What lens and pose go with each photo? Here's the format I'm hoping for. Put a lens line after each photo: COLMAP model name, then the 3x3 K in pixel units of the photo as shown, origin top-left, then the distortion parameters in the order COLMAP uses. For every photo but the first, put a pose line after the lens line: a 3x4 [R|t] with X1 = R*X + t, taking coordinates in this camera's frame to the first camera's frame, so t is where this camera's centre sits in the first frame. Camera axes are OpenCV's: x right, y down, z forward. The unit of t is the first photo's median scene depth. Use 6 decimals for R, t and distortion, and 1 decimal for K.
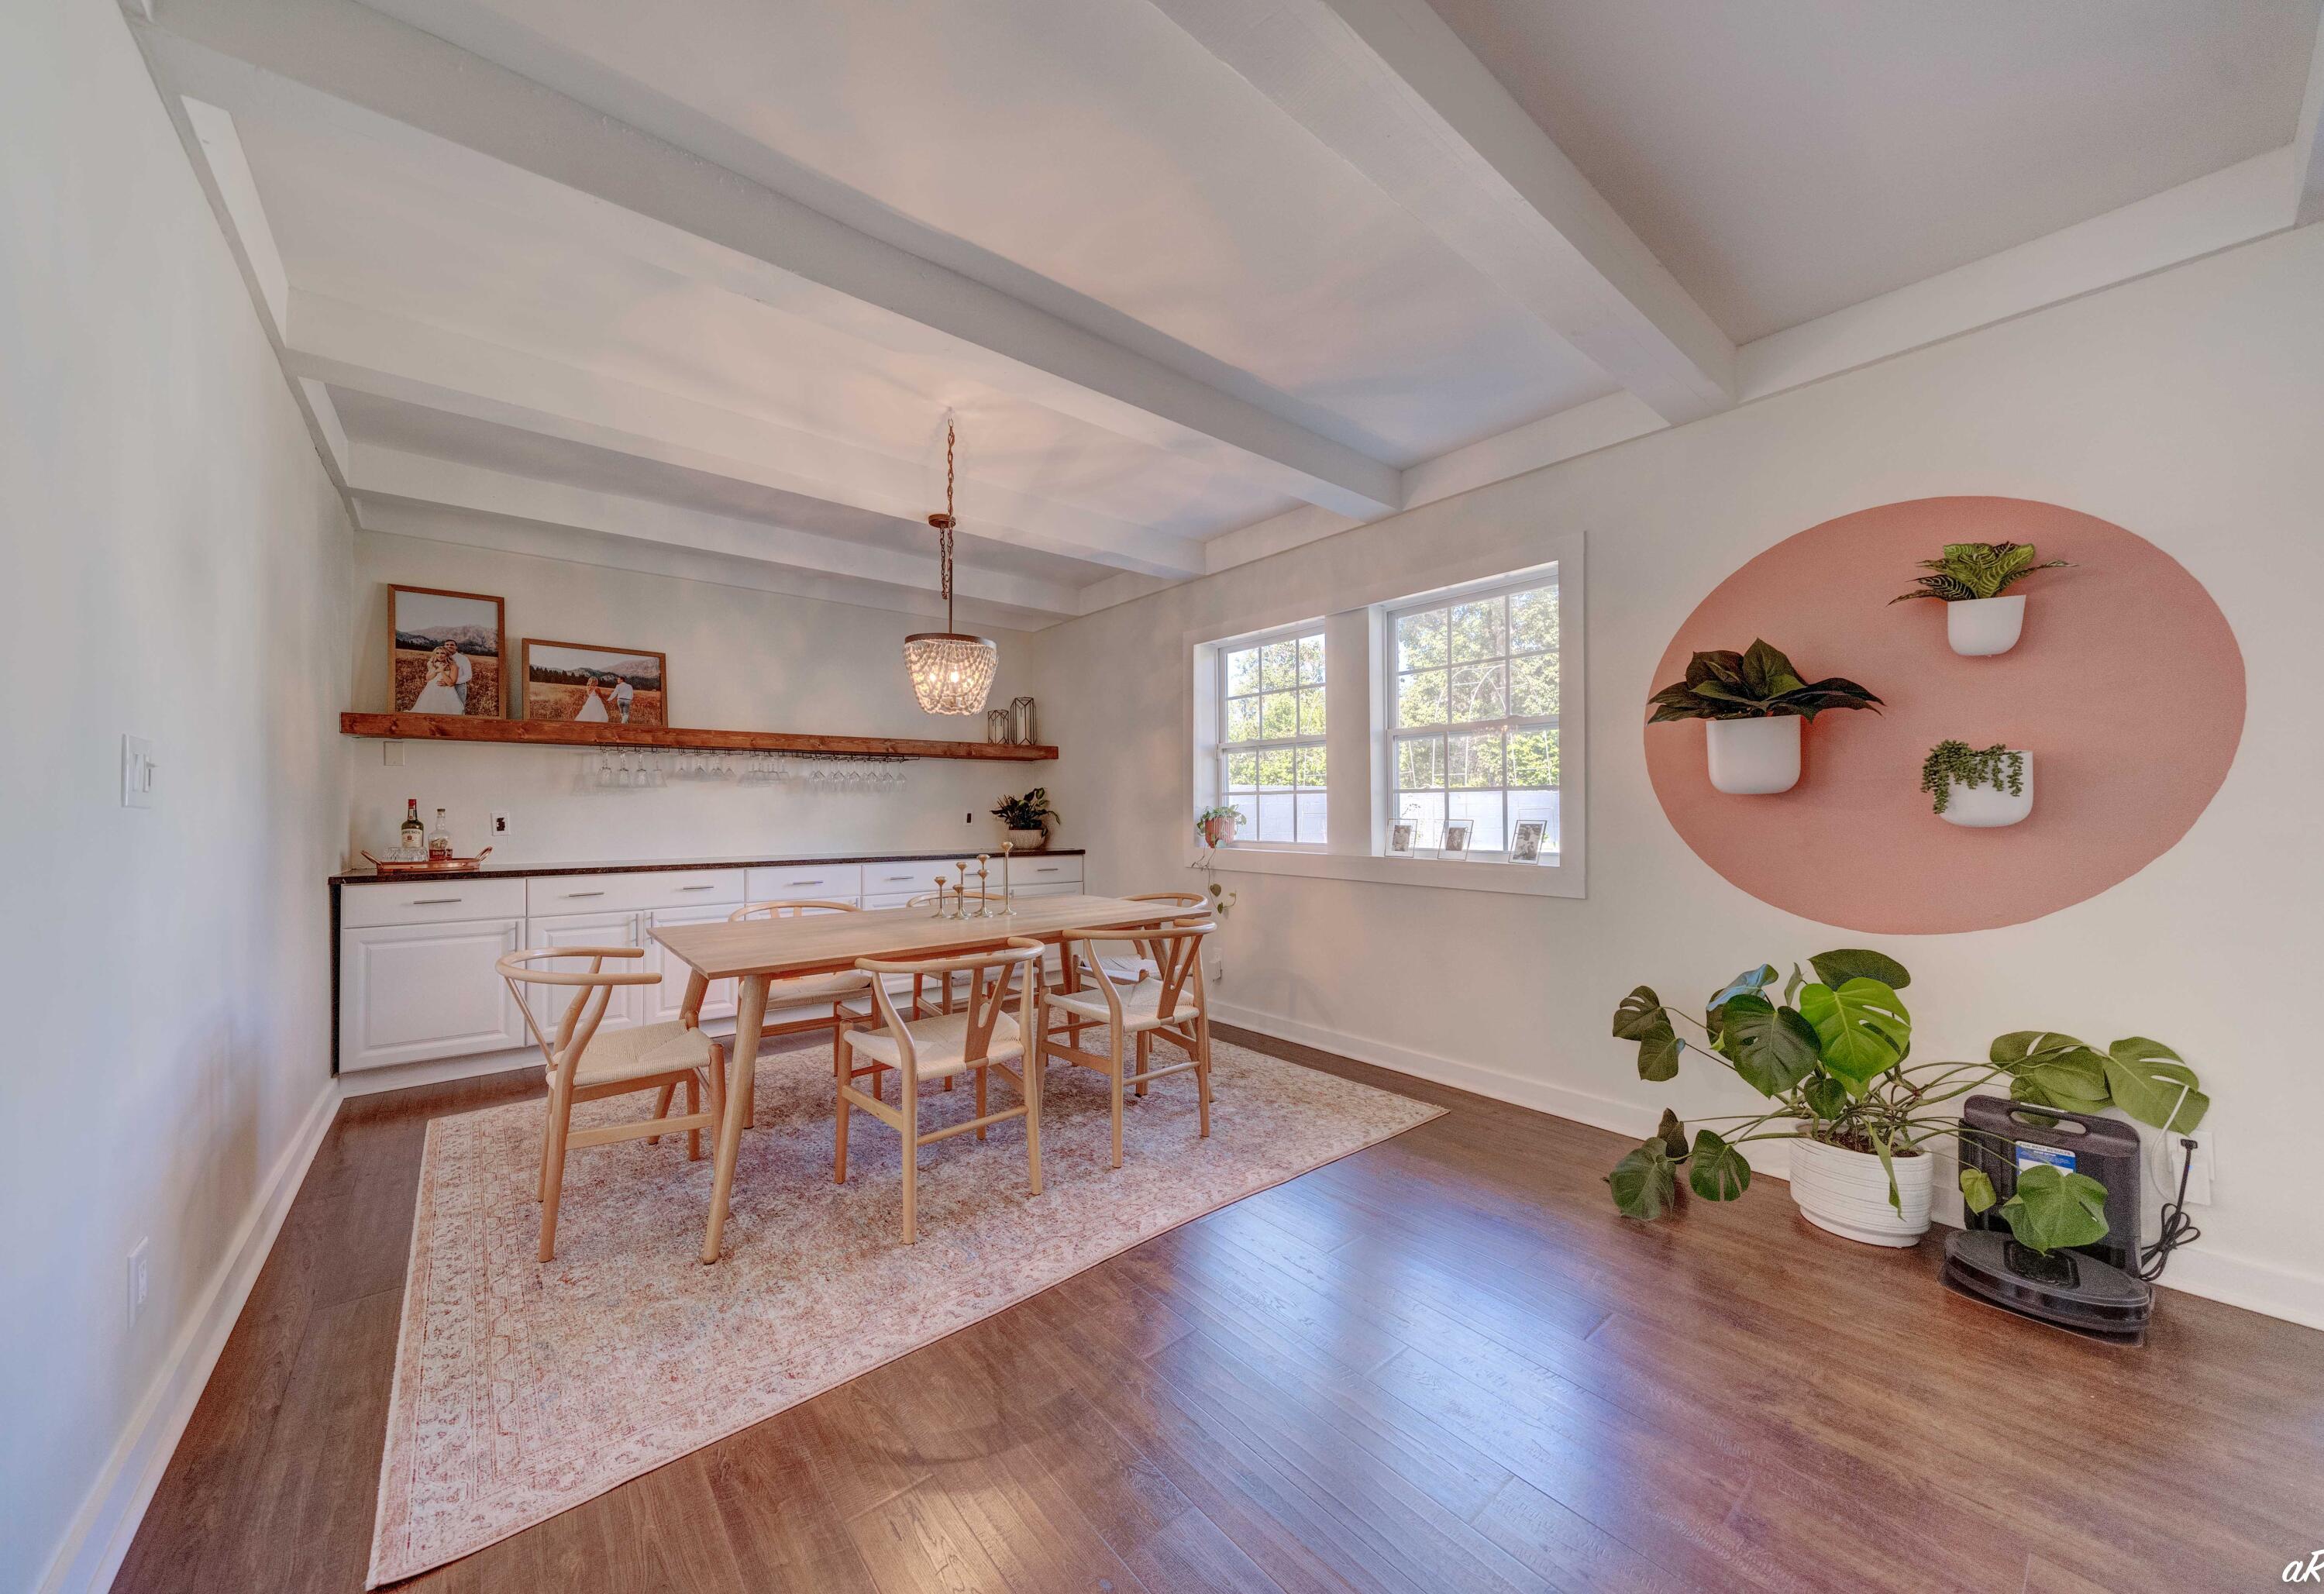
lens RADIAL K [[811.6, 0, 1118.4], [0, 811.6, 807.4], [0, 0, 1]] dist [-0.002520, -0.000299]
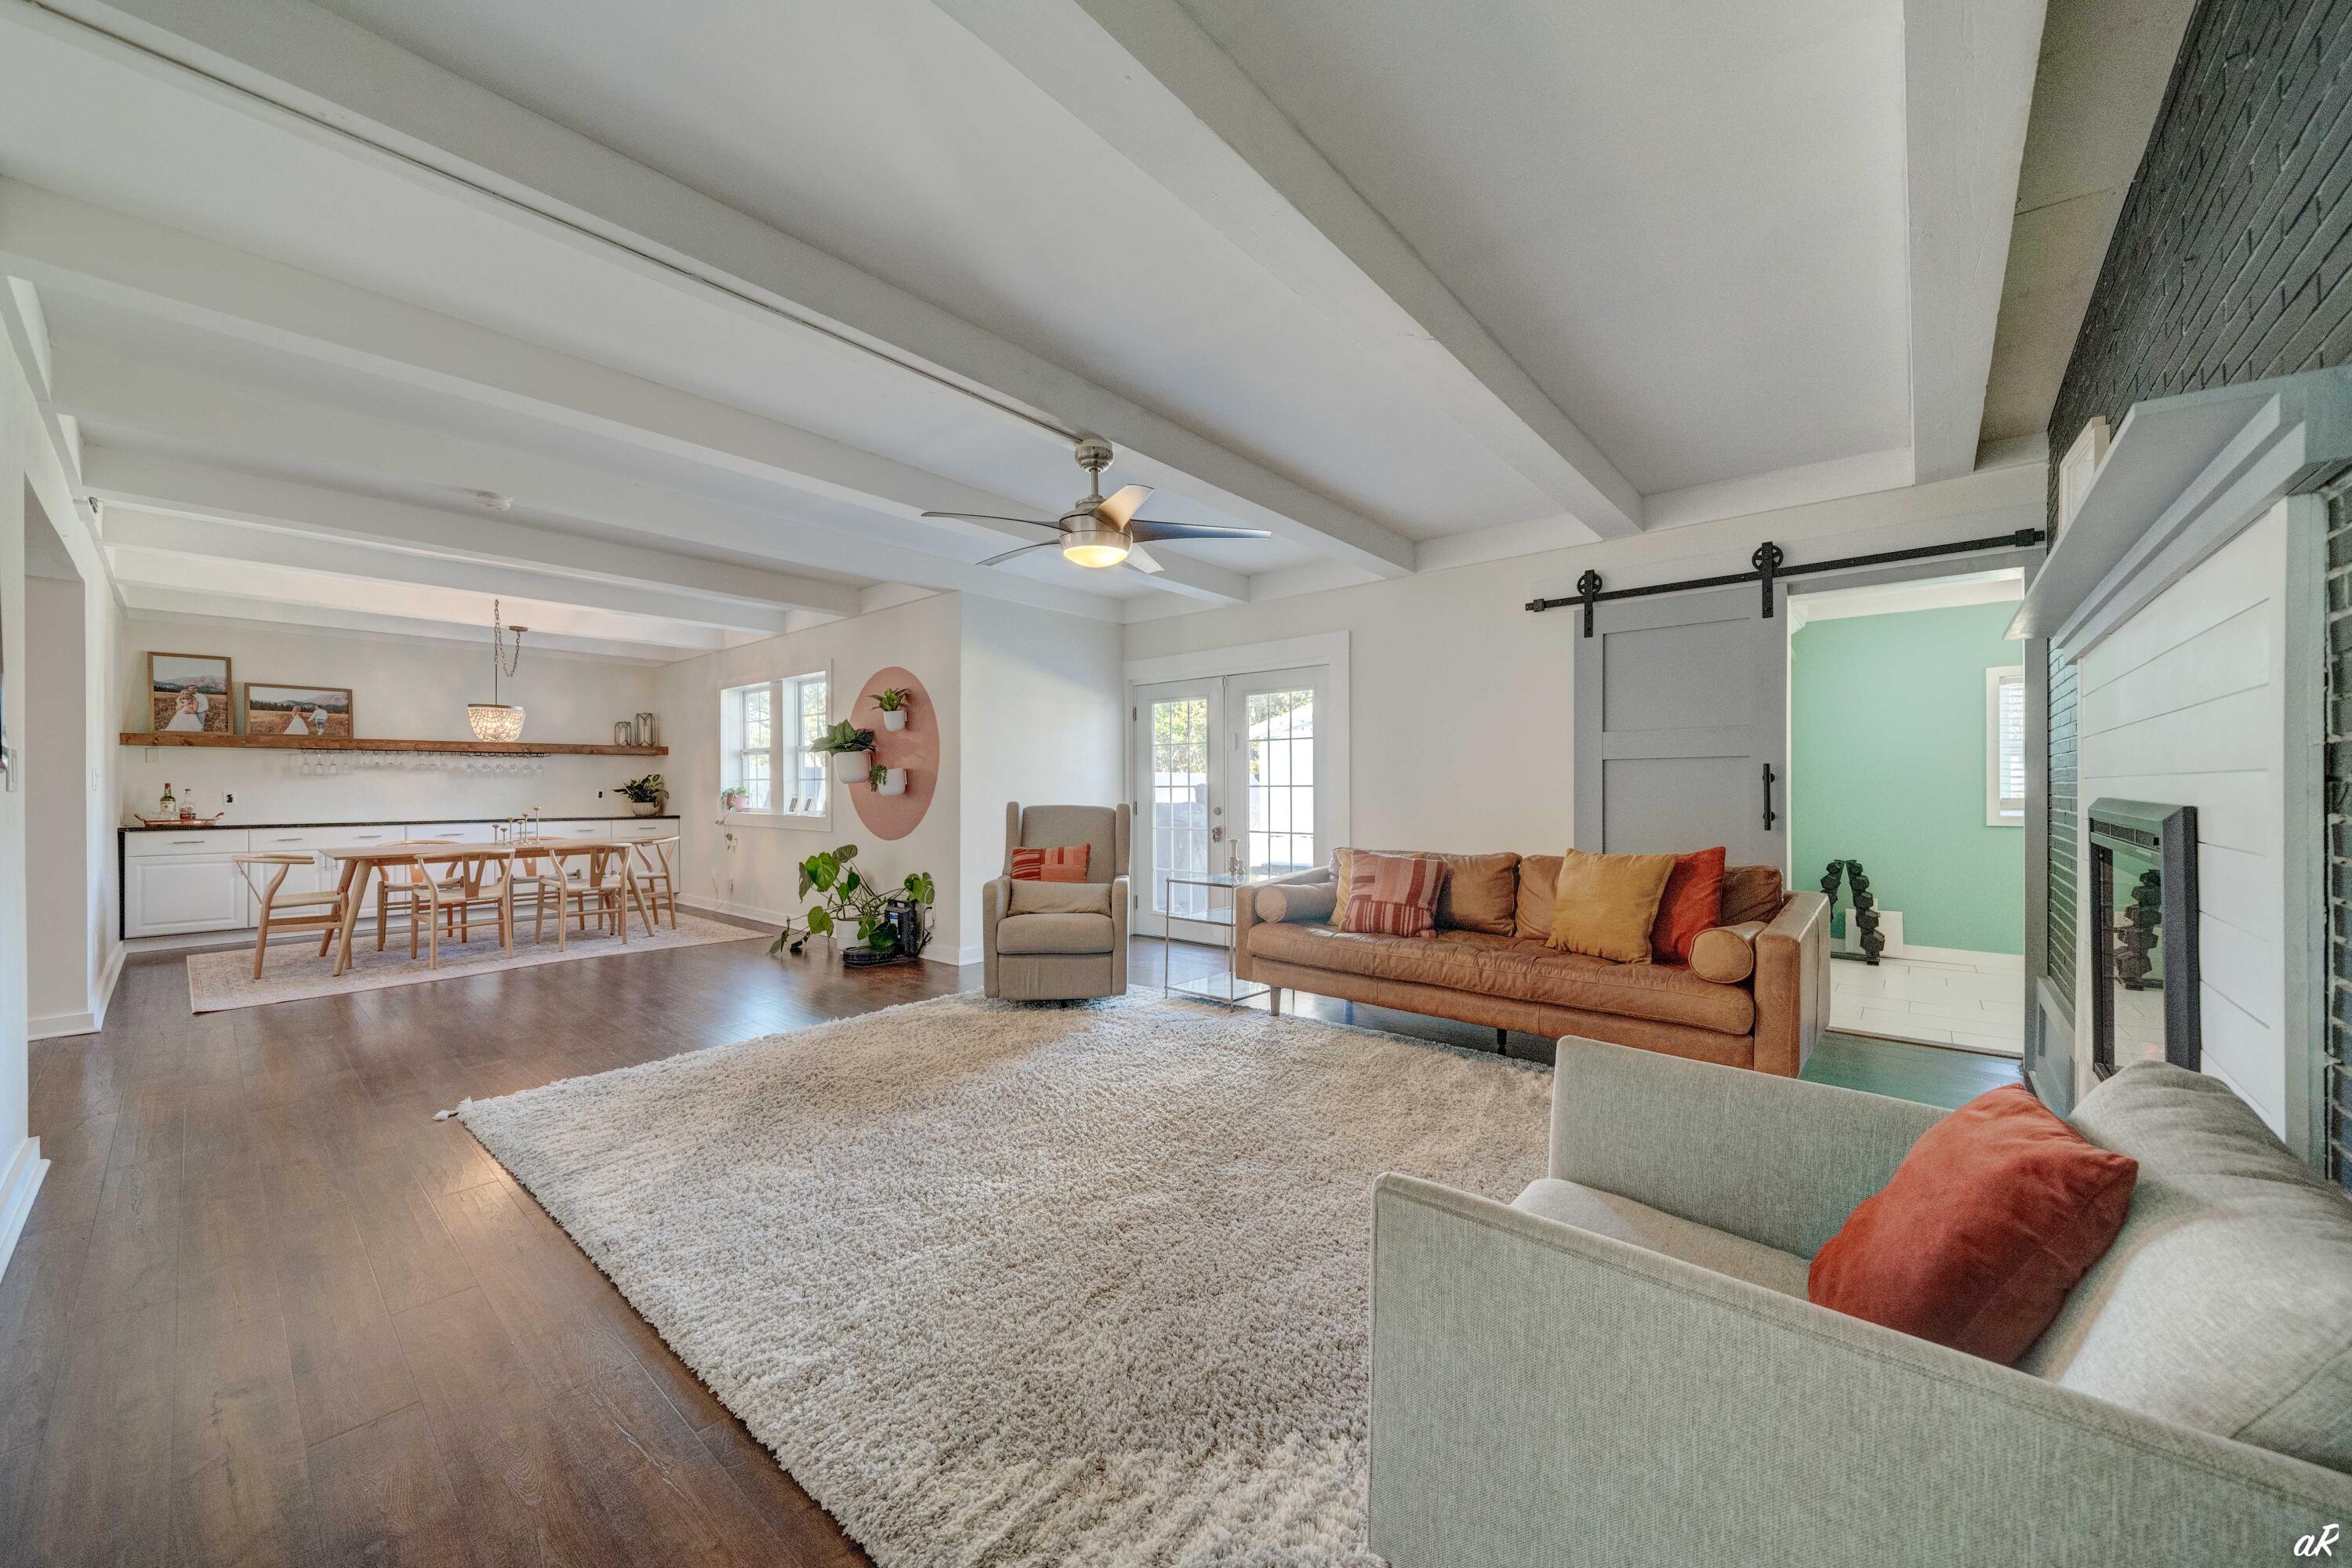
lens RADIAL K [[860.1, 0, 1166.2], [0, 860.1, 793.6], [0, 0, 1]] dist [-0.001759, -0.000236]
pose [[0.982999, -0.000692, 0.183611, 0.755498], [-0.001361, 0.999938, 0.011058, -0.010068], [-0.183607, -0.011120, 0.982937, -1.019852]]
